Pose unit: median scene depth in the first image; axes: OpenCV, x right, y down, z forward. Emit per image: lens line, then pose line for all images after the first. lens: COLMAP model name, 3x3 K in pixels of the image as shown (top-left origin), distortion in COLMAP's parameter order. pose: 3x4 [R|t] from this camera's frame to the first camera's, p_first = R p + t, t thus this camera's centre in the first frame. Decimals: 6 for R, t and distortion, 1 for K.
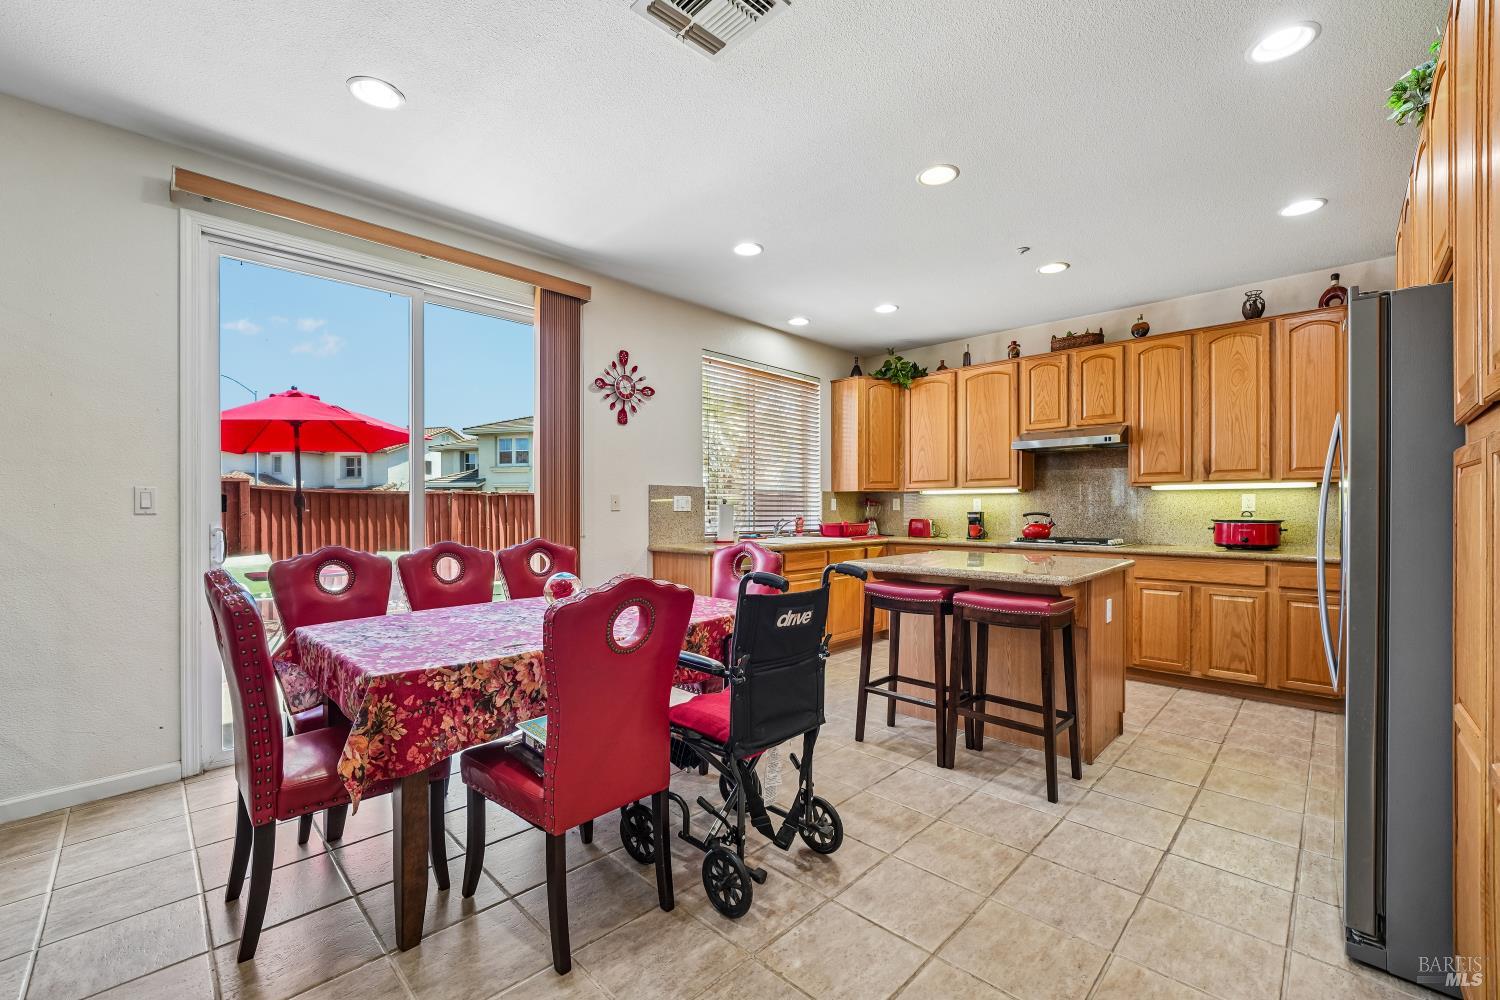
lens RADIAL K [[615.0, 0, 748.1], [0, 615.0, 506.0], [0, 0, 1]] dist [-0.021509, 0.000242]
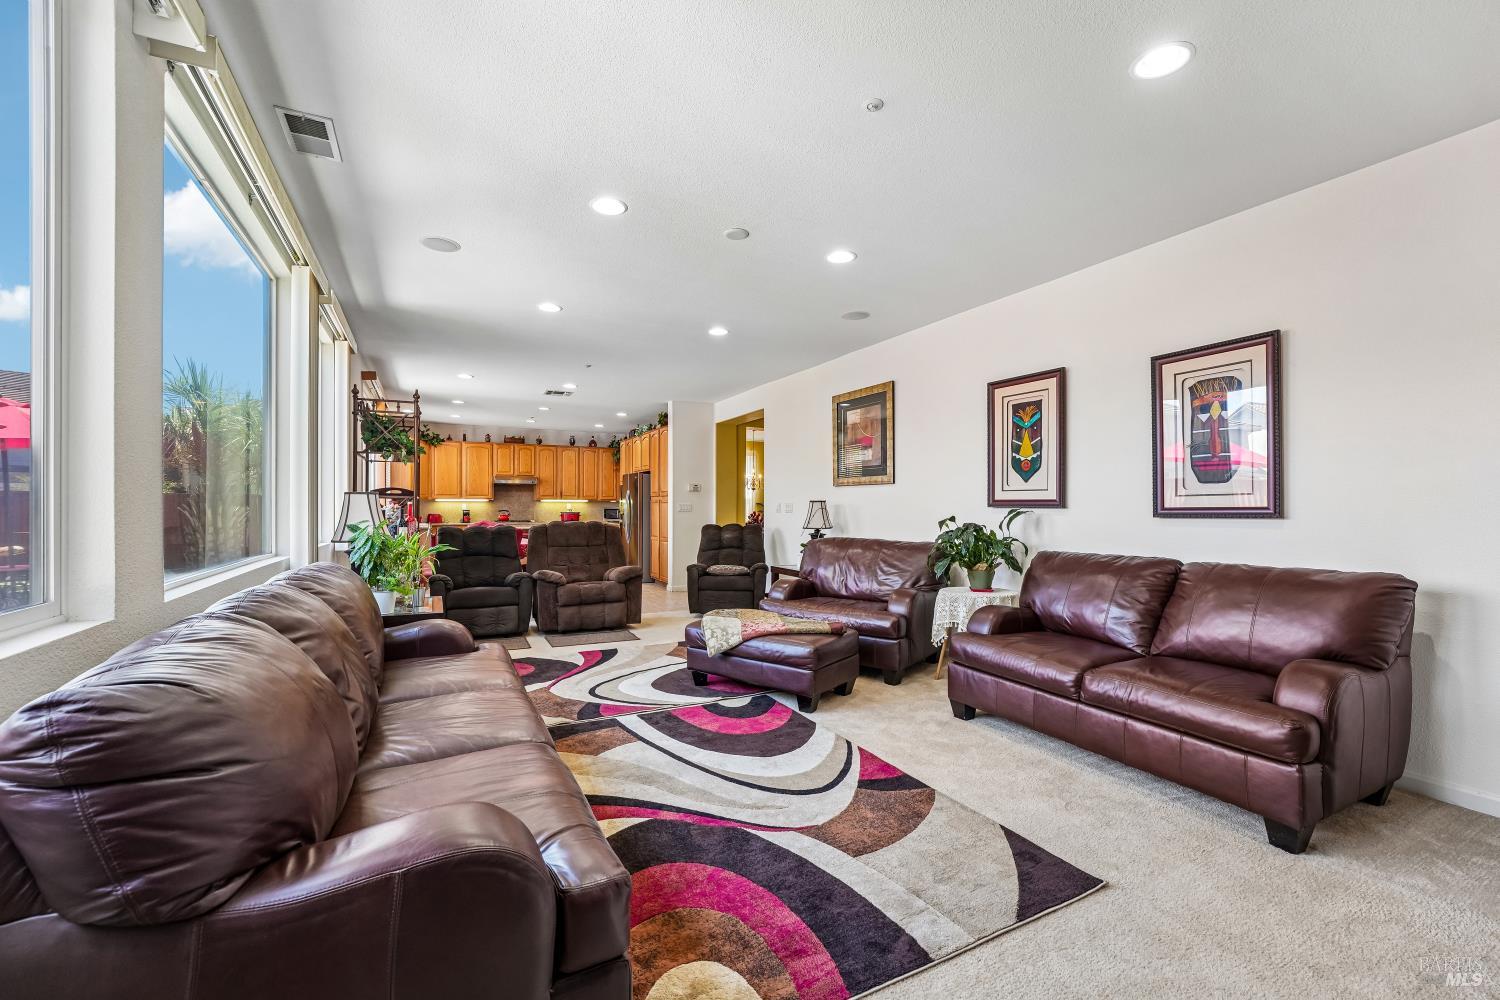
lens RADIAL K [[615.0, 0, 748.1], [0, 615.0, 506.0], [0, 0, 1]] dist [-0.021509, 0.000242]
pose [[0.312181, 0.002102, 0.950020, -1.655400], [-0.003028, 0.999995, -0.001218, -0.005451], [-0.950018, -0.002496, 0.312185, -0.727824]]
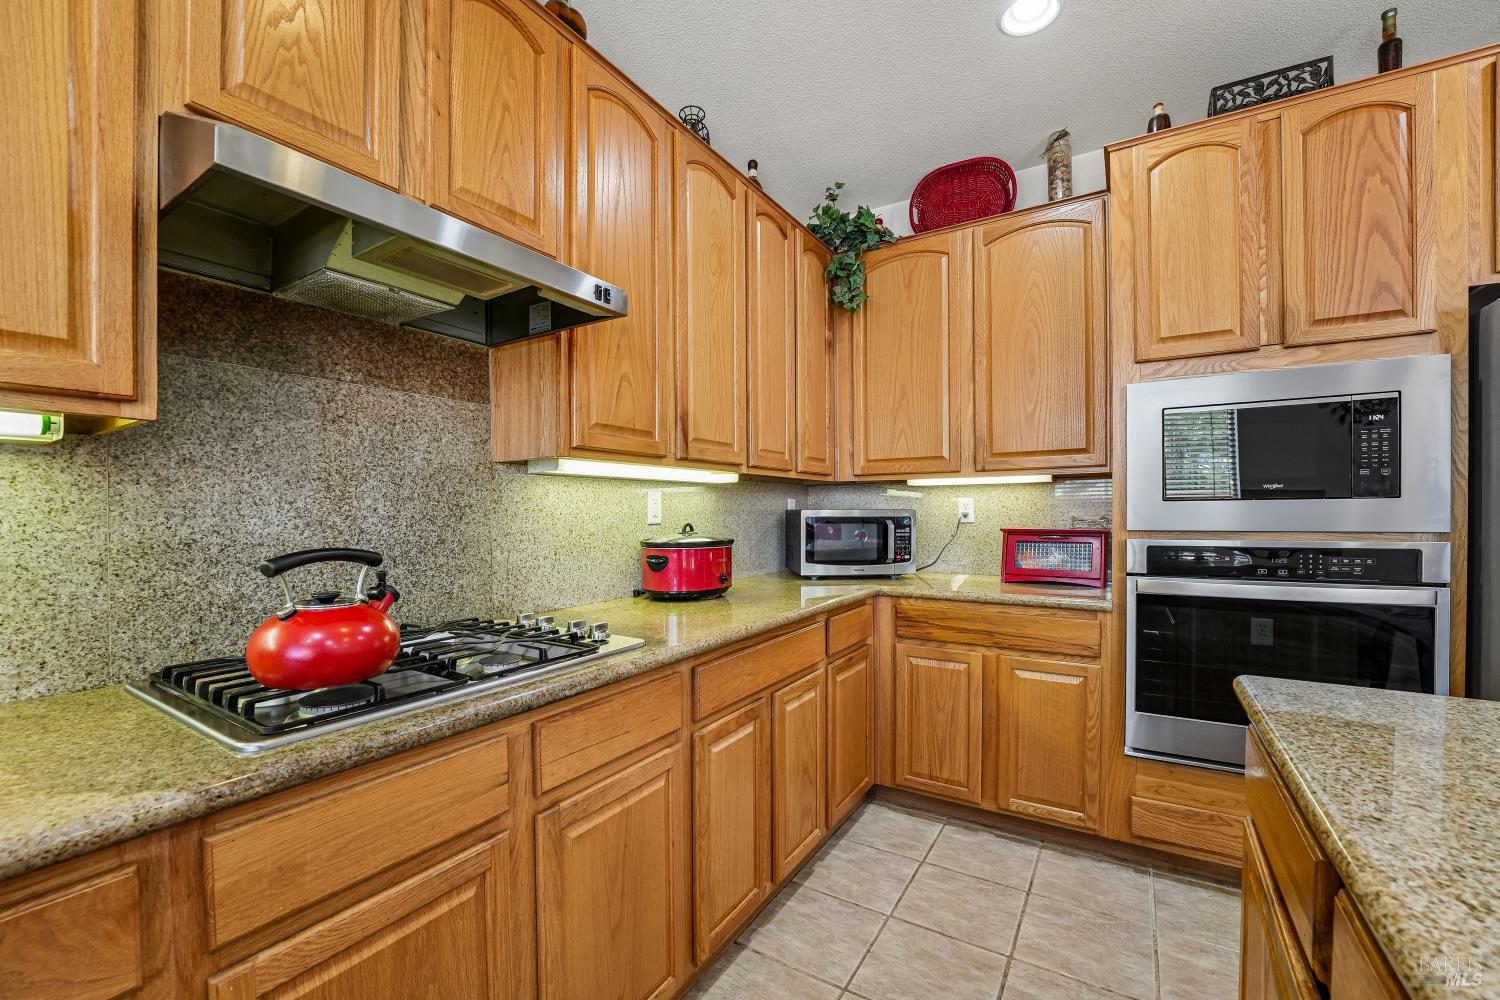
lens RADIAL K [[615.0, 0, 748.1], [0, 615.0, 506.0], [0, 0, 1]] dist [-0.021509, 0.000242]
pose [[-0.219510, 0.007783, 0.975579, 0.273001], [0.001413, 0.999970, -0.007660, -0.001950], [-0.975609, -0.000303, -0.219514, 0.989885]]
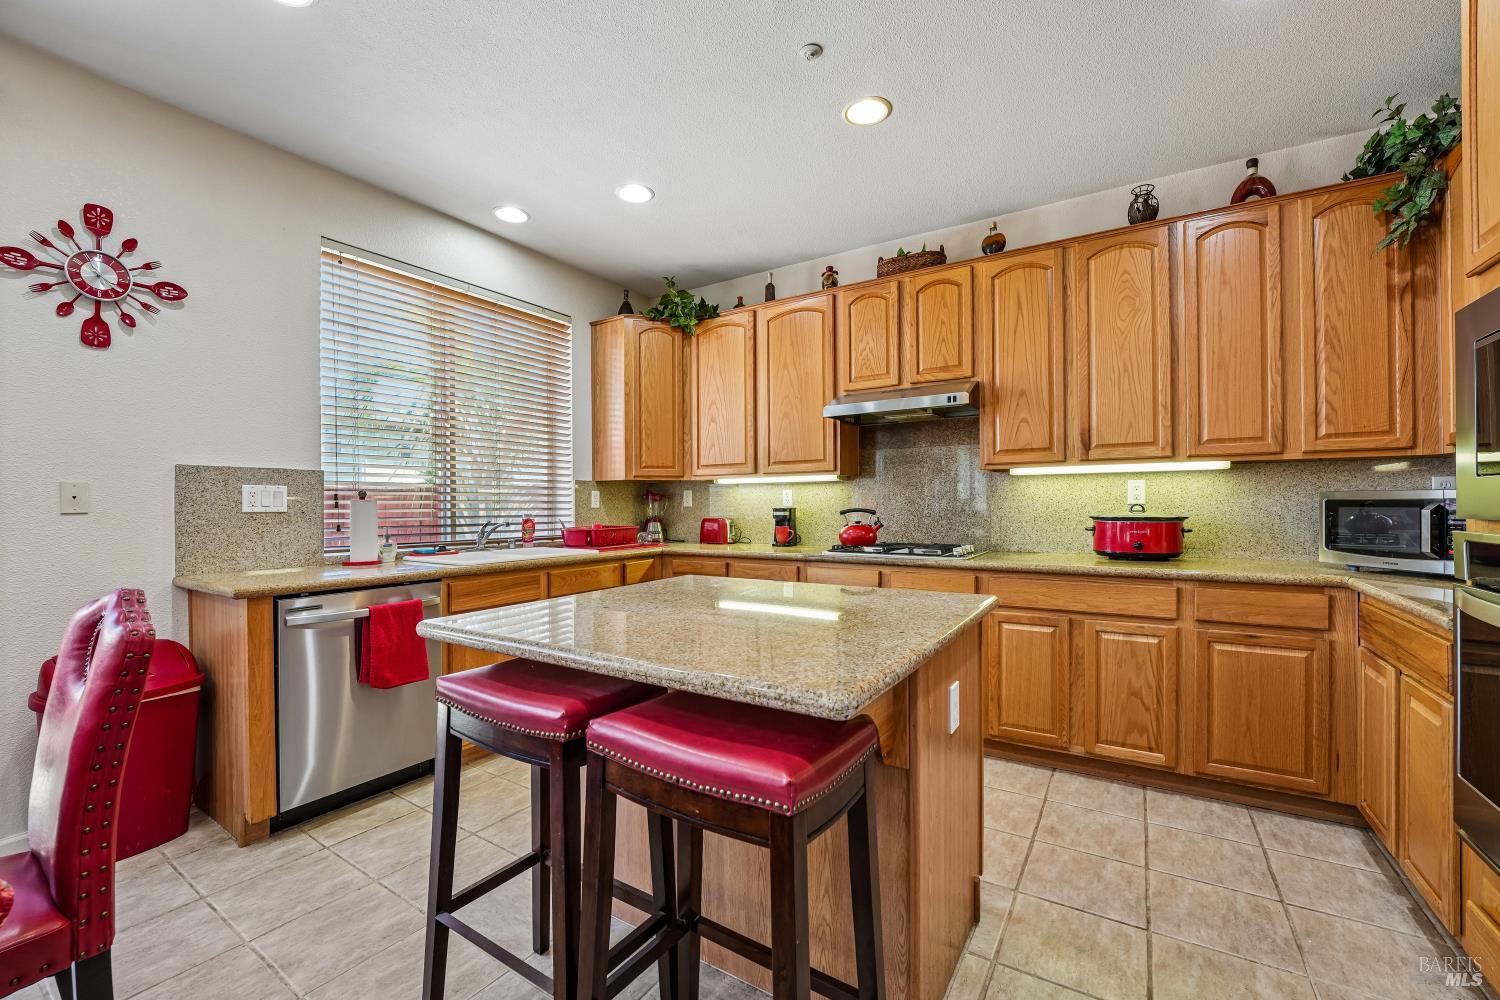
lens RADIAL K [[613.9, 0, 750.0], [0, 613.9, 500.0], [0, 0, 1]] dist [-0.017972, -0.000023]
pose [[0.978231, -0.006995, 0.207402, 0.227160], [0.007662, 0.999968, -0.002413, 0.002199], [-0.207378, 0.003950, 0.978253, 0.380039]]
